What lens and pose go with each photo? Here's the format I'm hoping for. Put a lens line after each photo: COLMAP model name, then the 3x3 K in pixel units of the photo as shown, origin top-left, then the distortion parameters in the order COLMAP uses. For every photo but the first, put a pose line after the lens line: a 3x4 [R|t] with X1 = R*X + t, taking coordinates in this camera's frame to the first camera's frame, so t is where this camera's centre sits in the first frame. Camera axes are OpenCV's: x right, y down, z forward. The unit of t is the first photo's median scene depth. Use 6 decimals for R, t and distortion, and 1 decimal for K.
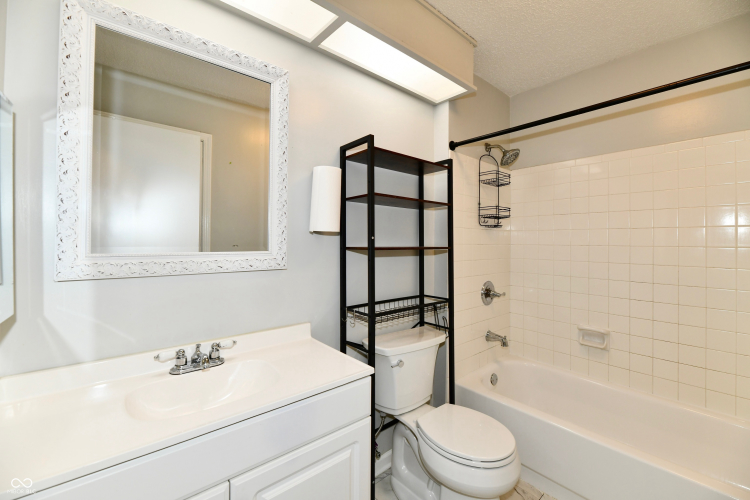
lens RADIAL K [[308.7, 0, 379.1], [0, 308.7, 239.7], [0, 0, 1]] dist [-0.010838, -0.000176]
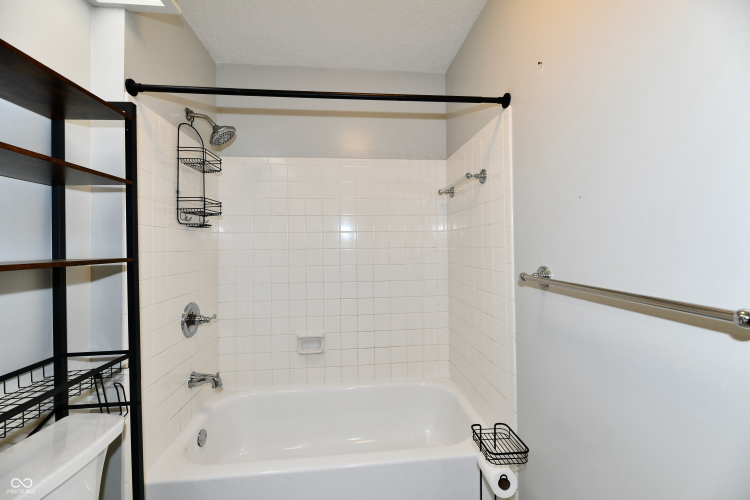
lens RADIAL K [[308.7, 0, 379.1], [0, 308.7, 239.7], [0, 0, 1]] dist [-0.010838, -0.000176]
pose [[0.580013, -0.002132, 0.814604, 0.034128], [0.010486, 0.999933, -0.004849, -0.003409], [-0.814540, 0.011354, 0.579997, 0.277559]]
